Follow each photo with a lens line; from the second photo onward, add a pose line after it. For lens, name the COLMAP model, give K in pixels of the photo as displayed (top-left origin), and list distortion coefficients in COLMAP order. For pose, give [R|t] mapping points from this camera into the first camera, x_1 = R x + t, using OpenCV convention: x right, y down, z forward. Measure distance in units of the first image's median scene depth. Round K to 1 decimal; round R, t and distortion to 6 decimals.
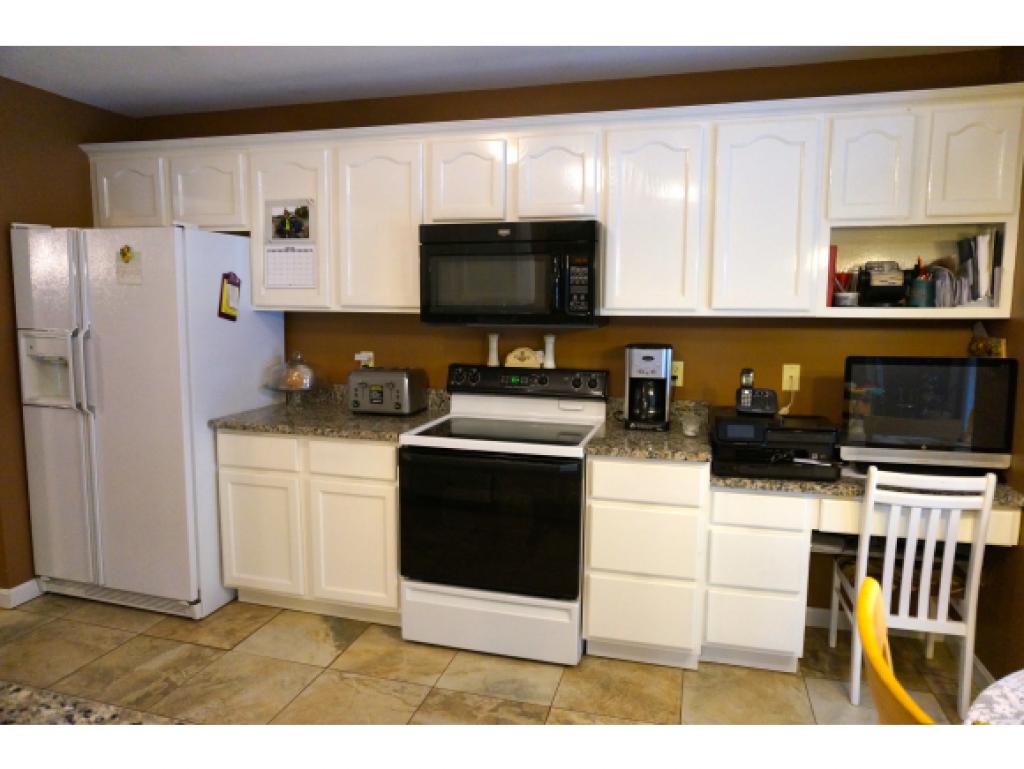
lens RADIAL K [[695.9, 0, 511.4], [0, 695.9, 384.4], [0, 0, 1]] dist [-0.044507, 0.009734]
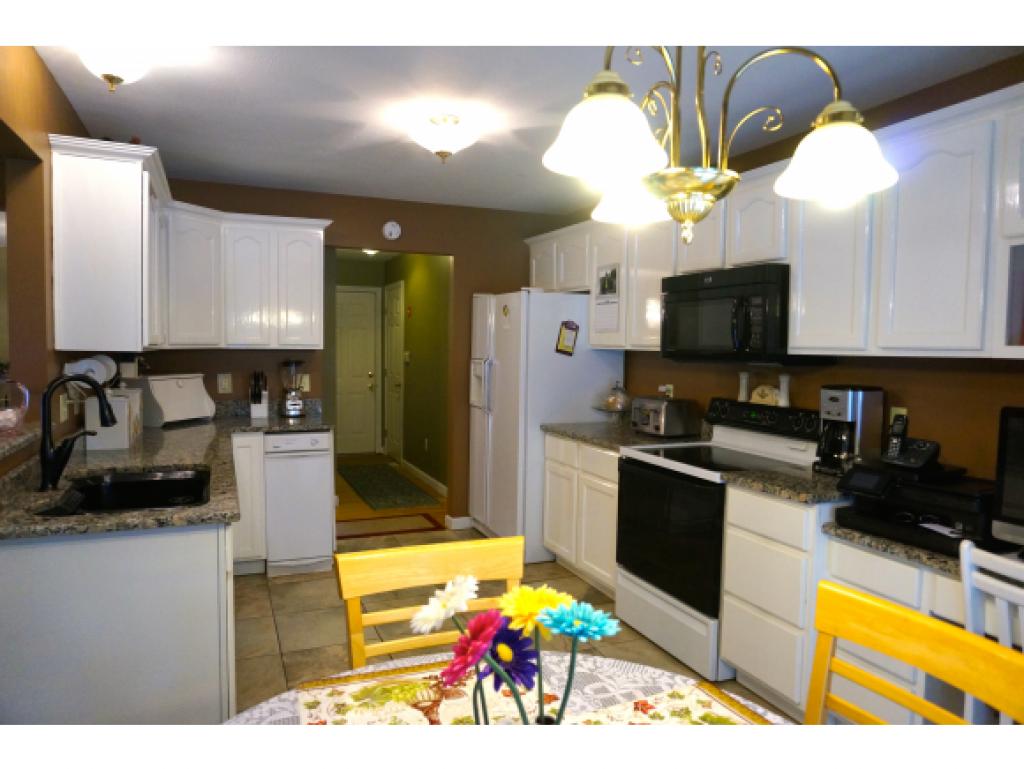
lens RADIAL K [[695.9, 0, 510.1], [0, 695.9, 382.4], [0, 0, 1]] dist [-0.044507, 0.009734]
pose [[0.617188, 0.043017, -0.785639, 0.648477], [-0.101212, 0.994549, -0.025056, 0.008132], [0.780279, 0.094980, 0.618177, 0.059111]]
